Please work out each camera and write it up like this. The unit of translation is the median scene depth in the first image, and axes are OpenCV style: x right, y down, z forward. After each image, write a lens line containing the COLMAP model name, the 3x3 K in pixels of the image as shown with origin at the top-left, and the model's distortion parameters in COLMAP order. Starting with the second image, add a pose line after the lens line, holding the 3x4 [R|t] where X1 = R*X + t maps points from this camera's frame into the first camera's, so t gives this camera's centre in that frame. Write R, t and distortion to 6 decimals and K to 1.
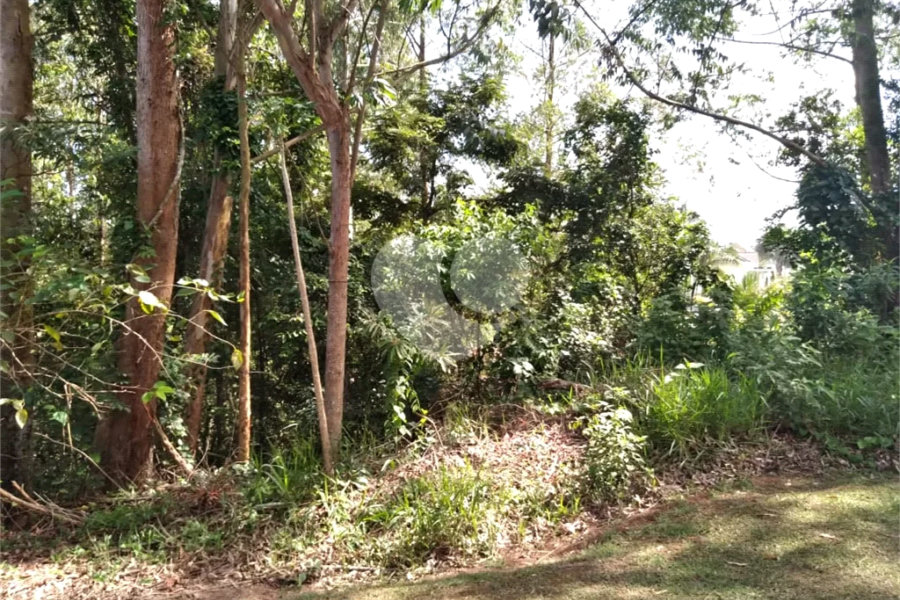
lens RADIAL K [[705.3, 0, 452.2], [0, 705.3, 301.7], [0, 0, 1]] dist [0.111753, -0.206737]
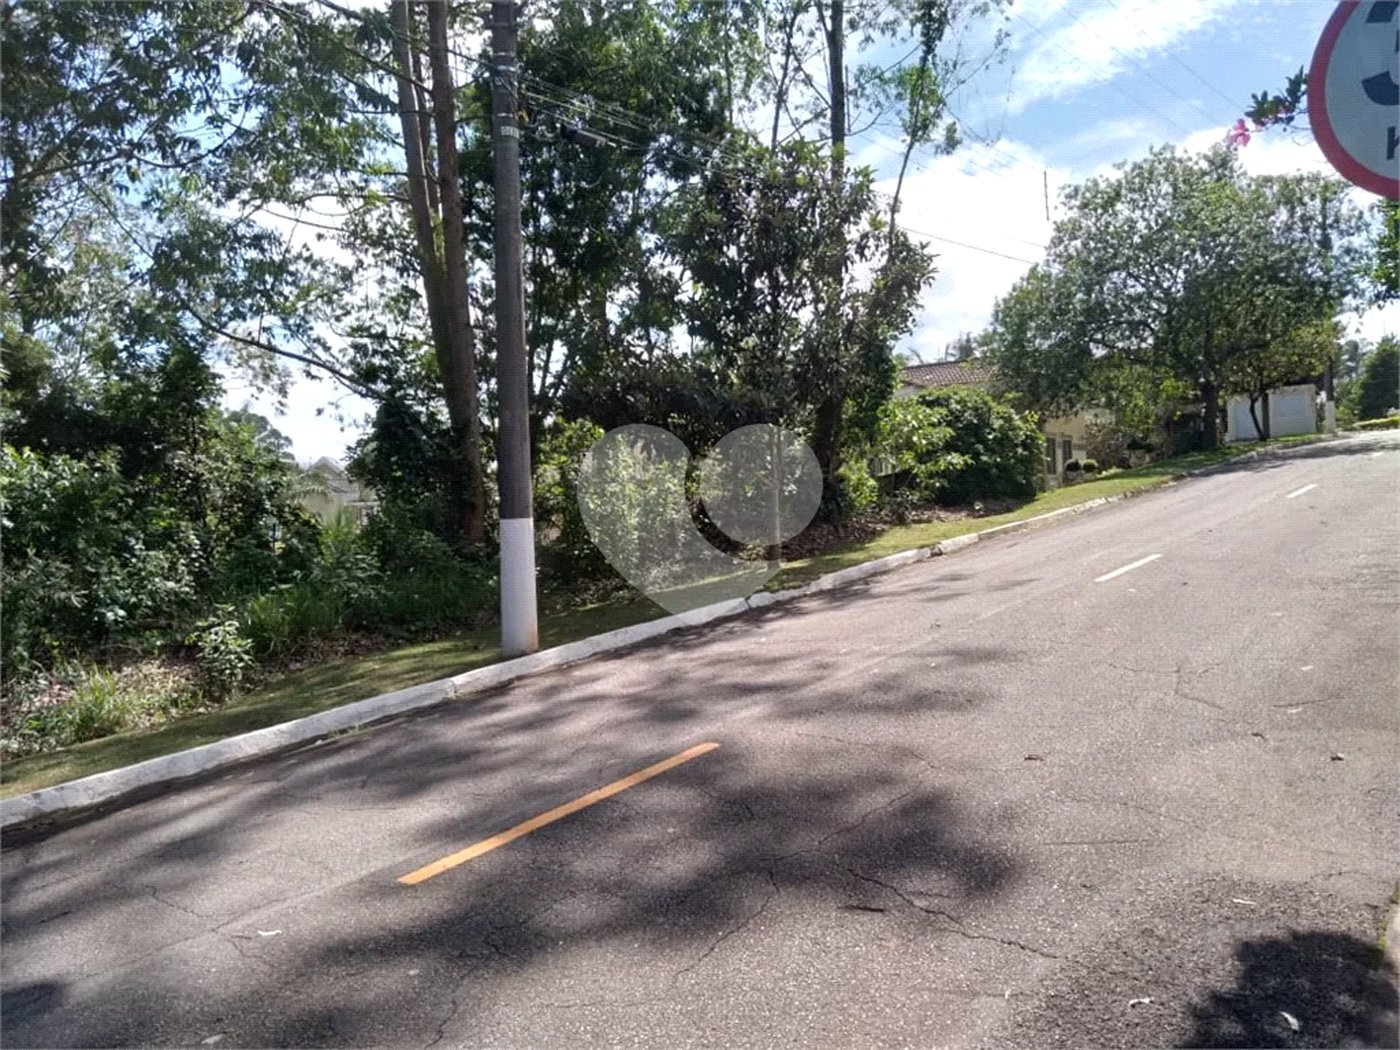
lens RADIAL K [[1111.4, 0, 700.0], [0, 1111.4, 525.0], [0, 0, 1]] dist [-0.003558, -0.018010]
pose [[0.764952, -0.067470, 0.640544, -0.160541], [0.086930, 0.996214, 0.001119, 0.022450], [-0.638194, 0.054827, 0.767921, -0.454721]]
